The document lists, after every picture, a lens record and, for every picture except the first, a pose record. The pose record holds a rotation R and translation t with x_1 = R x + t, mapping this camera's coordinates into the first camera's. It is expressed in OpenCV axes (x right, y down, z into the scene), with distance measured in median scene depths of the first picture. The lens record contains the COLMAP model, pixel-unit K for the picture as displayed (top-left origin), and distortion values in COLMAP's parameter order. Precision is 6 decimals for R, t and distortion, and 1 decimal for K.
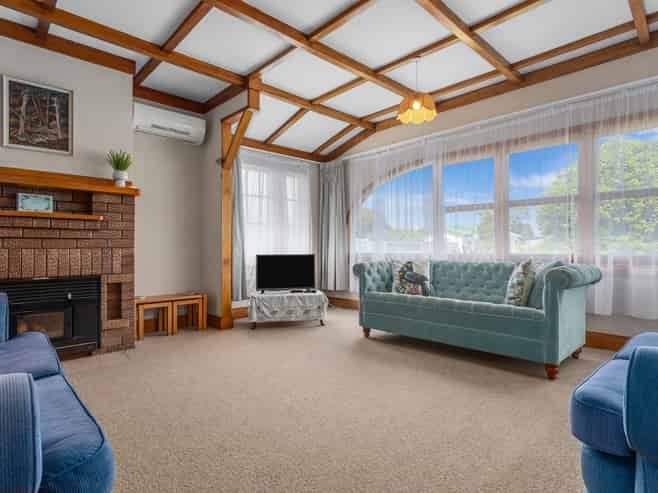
lens RADIAL K [[363.3, 0, 329.0], [0, 363.3, 246.5], [0, 0, 1]] dist [0.002049, 0.001002]
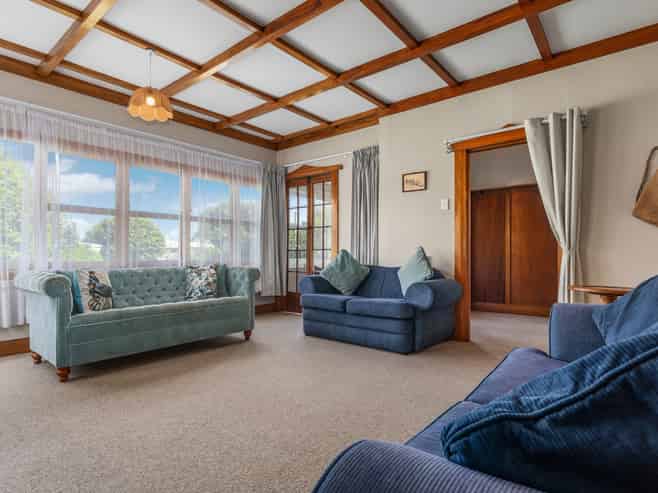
lens RADIAL K [[363.3, 0, 329.0], [0, 363.3, 246.5], [0, 0, 1]] dist [0.002049, 0.001002]
pose [[-0.131422, 0.040001, 0.990519, -0.657641], [0.013315, 0.999167, -0.038583, 0.027824], [-0.991237, 0.008118, -0.131845, 0.608140]]
